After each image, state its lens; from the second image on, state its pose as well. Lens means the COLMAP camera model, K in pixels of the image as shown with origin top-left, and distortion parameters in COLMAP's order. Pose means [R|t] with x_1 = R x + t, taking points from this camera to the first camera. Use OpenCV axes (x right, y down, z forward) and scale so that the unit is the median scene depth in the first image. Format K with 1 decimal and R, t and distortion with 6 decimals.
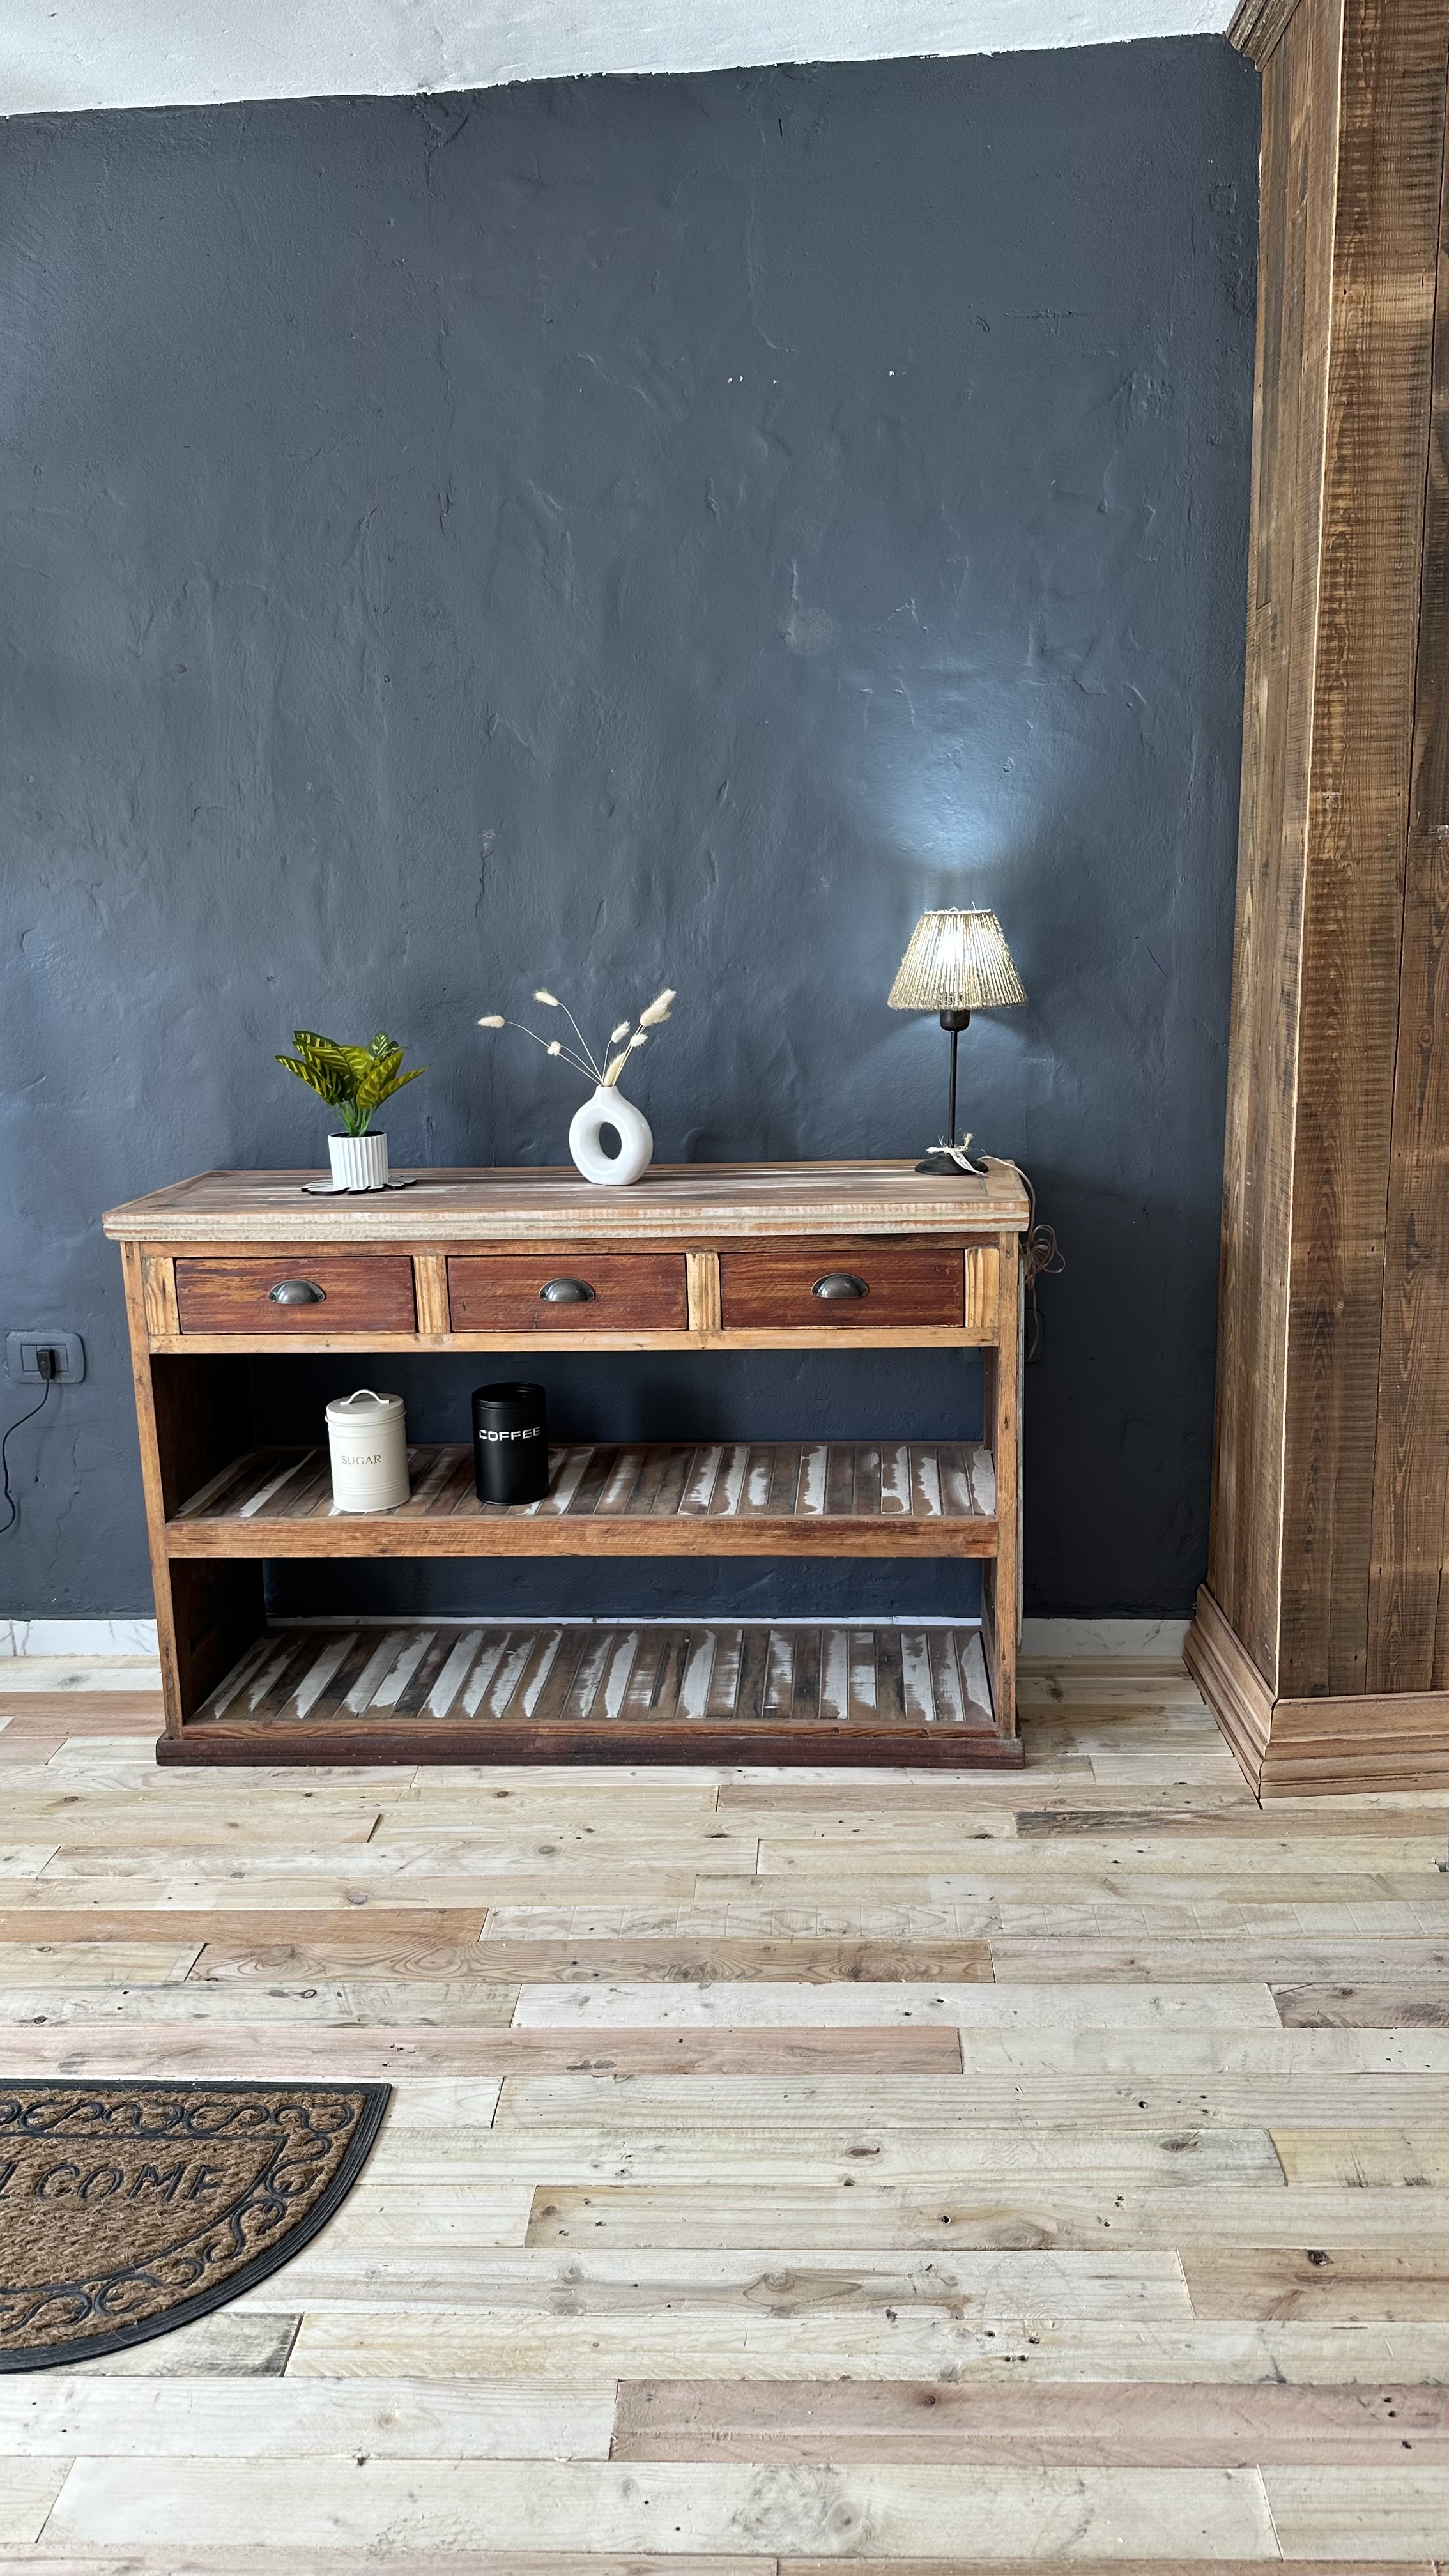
lens RADIAL K [[1834.3, 0, 737.6], [0, 1834.3, 1283.9], [0, 0, 1]] dist [0.080226, -0.093445]
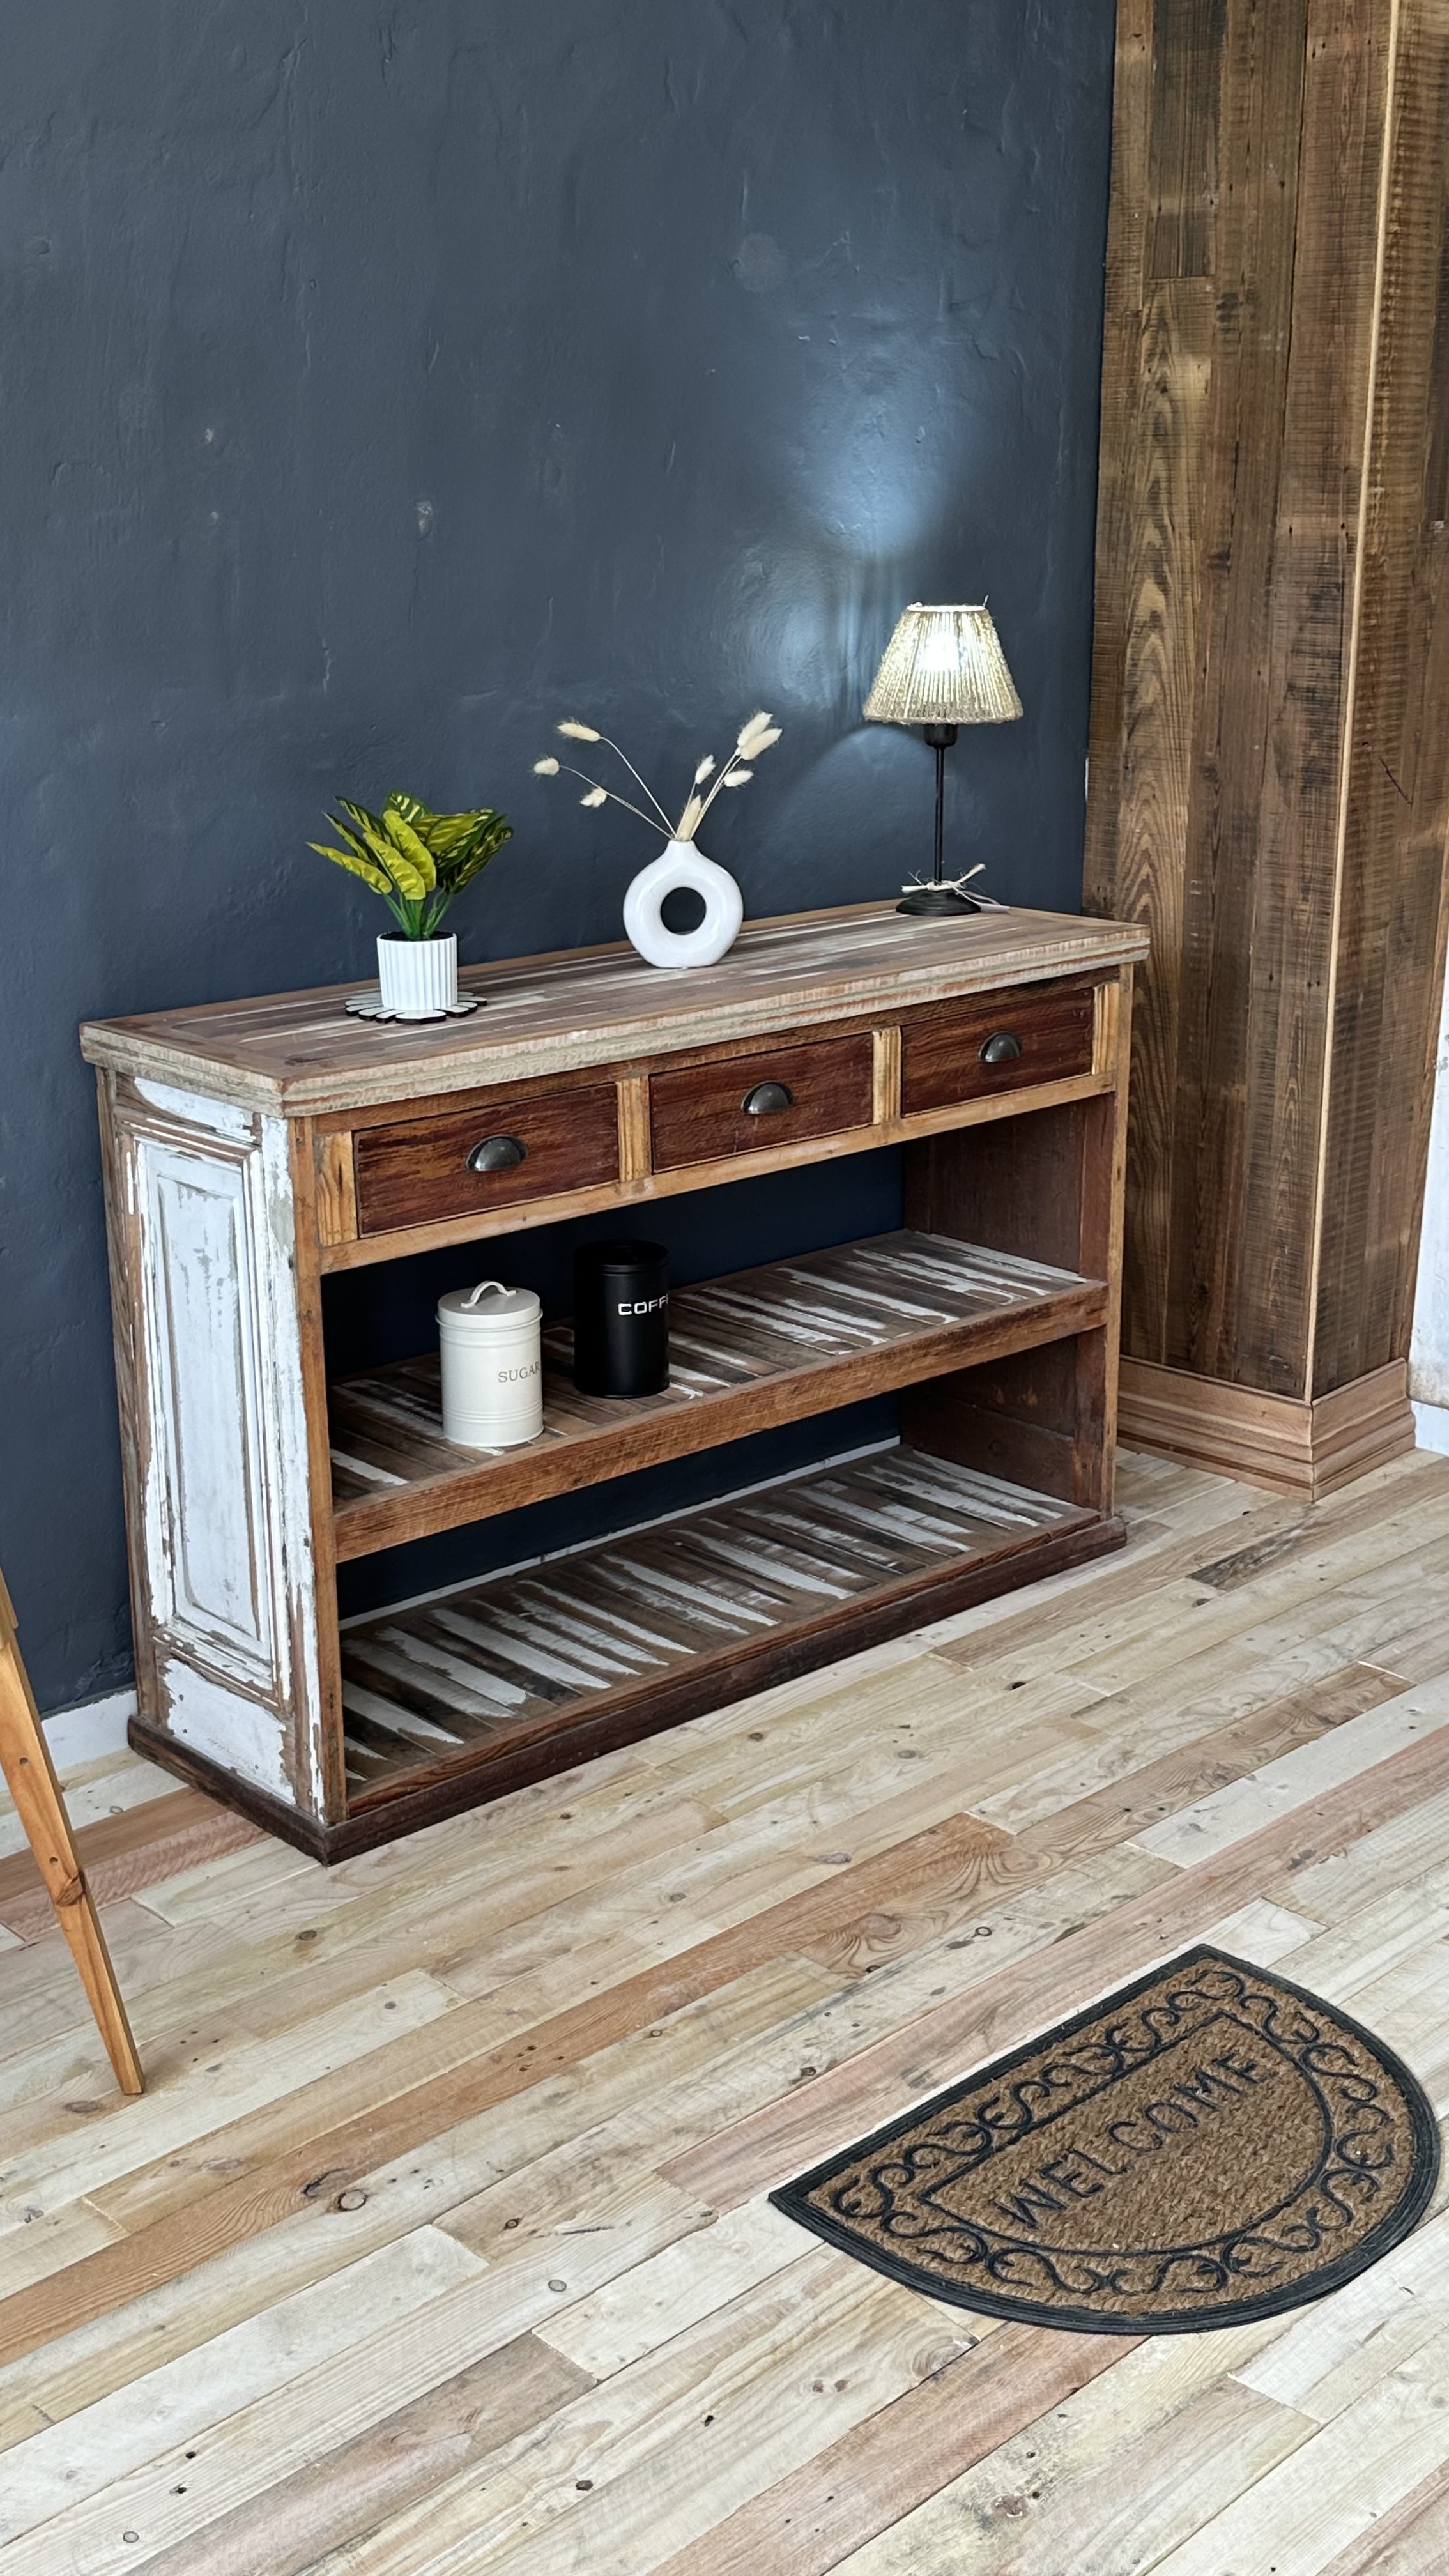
lens RADIAL K [[2795.8, 0, 747.9], [0, 2795.8, 1310.9], [0, 0, 1]] dist [0.040348, 0.000000]
pose [[0.683435, -0.192279, 0.704234, -0.972144], [0.146630, 0.981186, 0.125596, -0.059070], [-0.715134, 0.017426, 0.698770, 0.157137]]
